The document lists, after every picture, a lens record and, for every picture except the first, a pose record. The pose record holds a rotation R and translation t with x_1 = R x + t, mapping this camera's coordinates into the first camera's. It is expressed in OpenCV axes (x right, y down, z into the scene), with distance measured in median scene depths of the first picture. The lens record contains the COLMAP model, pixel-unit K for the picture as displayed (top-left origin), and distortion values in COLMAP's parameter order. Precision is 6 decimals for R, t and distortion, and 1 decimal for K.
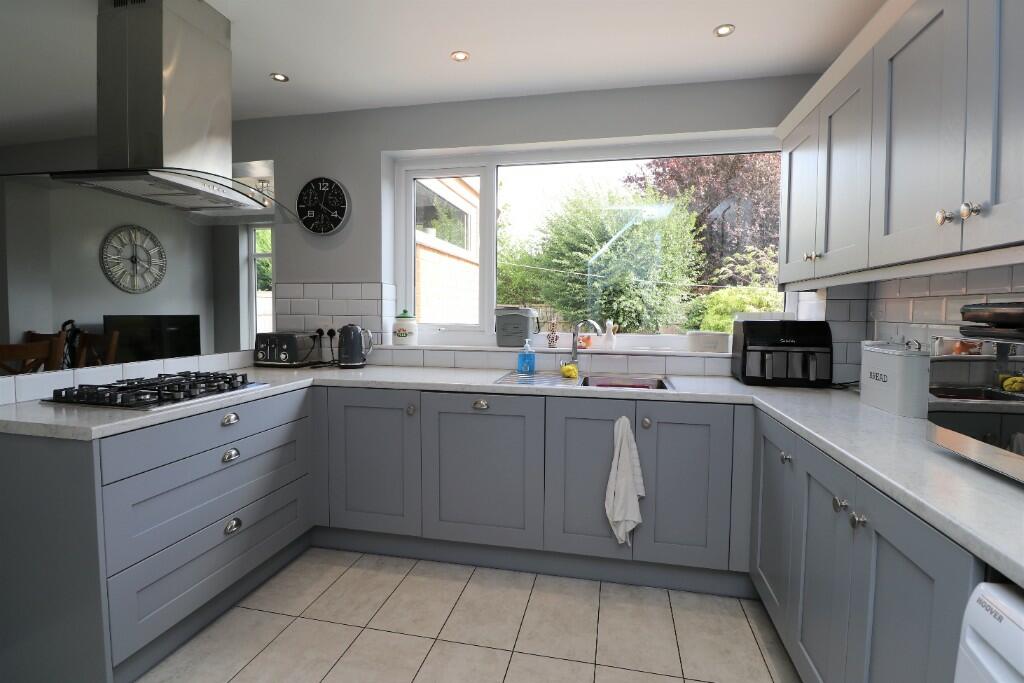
lens RADIAL K [[485.1, 0, 513.7], [0, 485.1, 332.9], [0, 0, 1]] dist [0.002966, -0.012798]
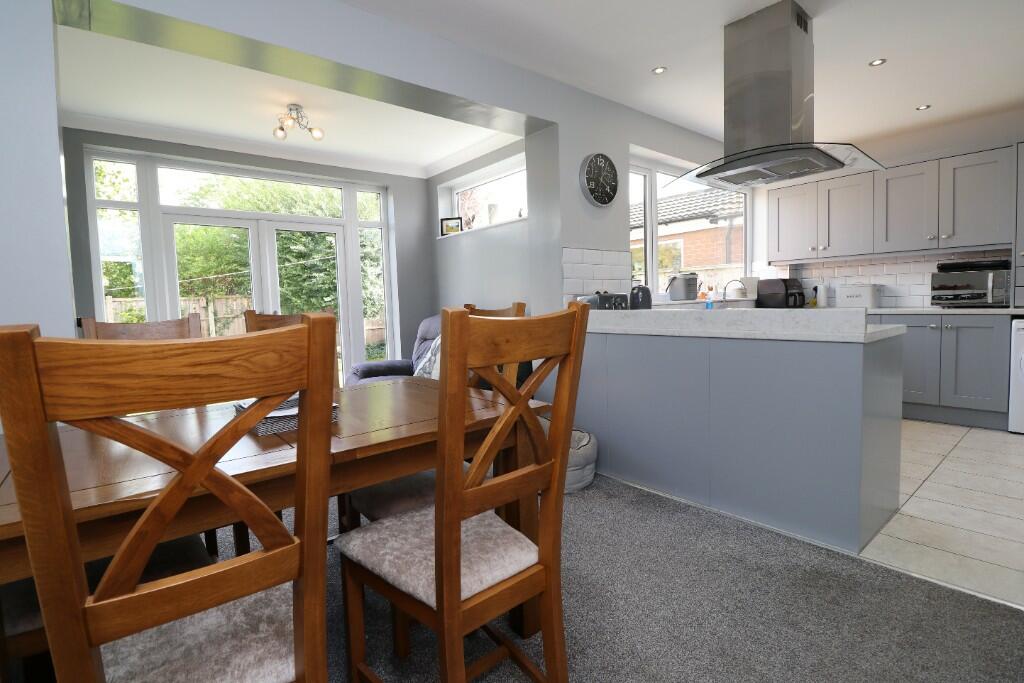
lens RADIAL K [[485.1, 0, 513.7], [0, 485.1, 332.9], [0, 0, 1]] dist [0.002966, -0.012798]
pose [[0.609271, -0.082808, 0.788626, -0.902859], [0.076104, 0.996048, 0.045792, 0.010616], [-0.789302, 0.032117, 0.613165, 0.320103]]
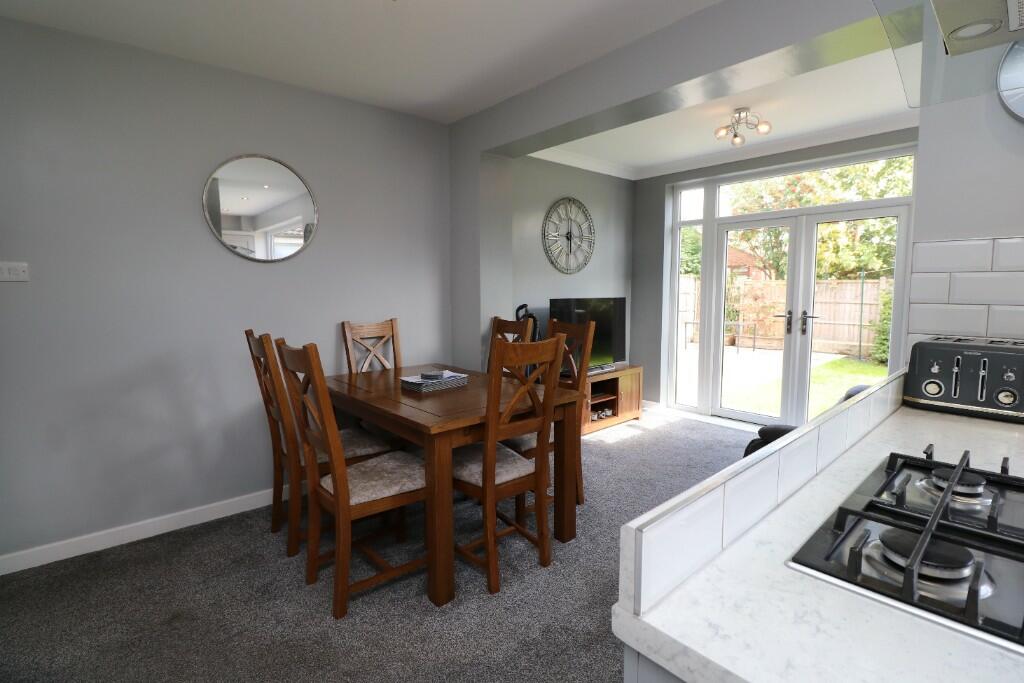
lens RADIAL K [[485.1, 0, 513.7], [0, 485.1, 332.9], [0, 0, 1]] dist [0.002966, -0.012798]
pose [[0.810432, 0.043038, -0.584249, -0.356676], [-0.017075, 0.998609, 0.049877, -0.016388], [0.585583, -0.030446, 0.810040, 0.217996]]
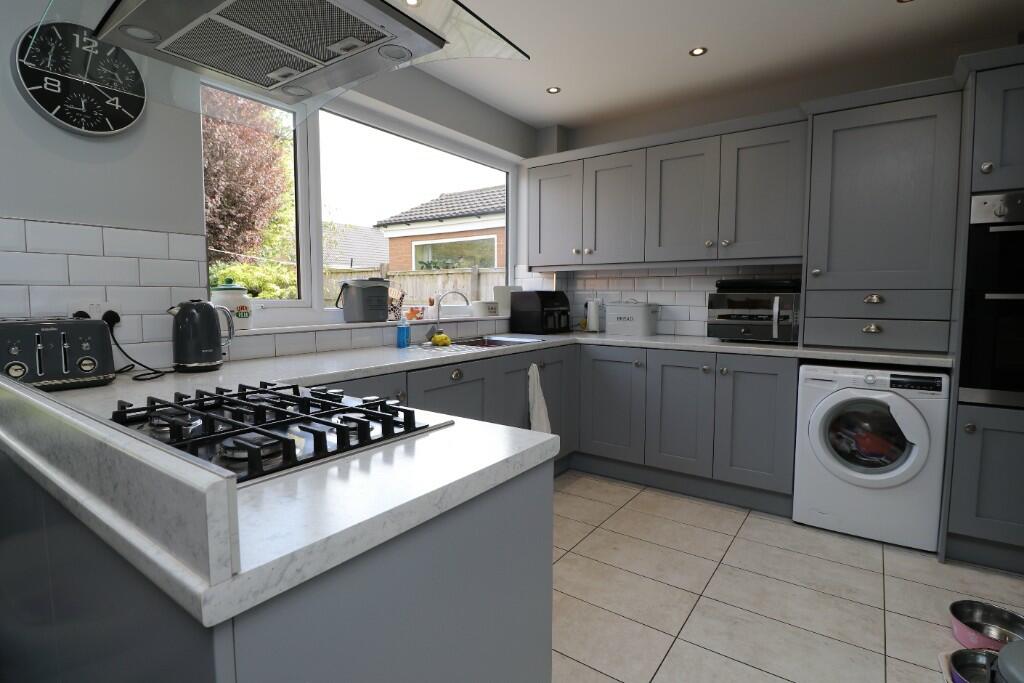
lens RADIAL K [[506.2, 0, 507.3], [0, 506.2, 331.7], [0, 0, 1]] dist [0.000759, -0.000376]
pose [[0.404170, -0.072453, 0.911810, -0.470847], [0.042417, 0.997270, 0.060442, 0.000069], [-0.913700, 0.014247, 0.406140, 0.230506]]
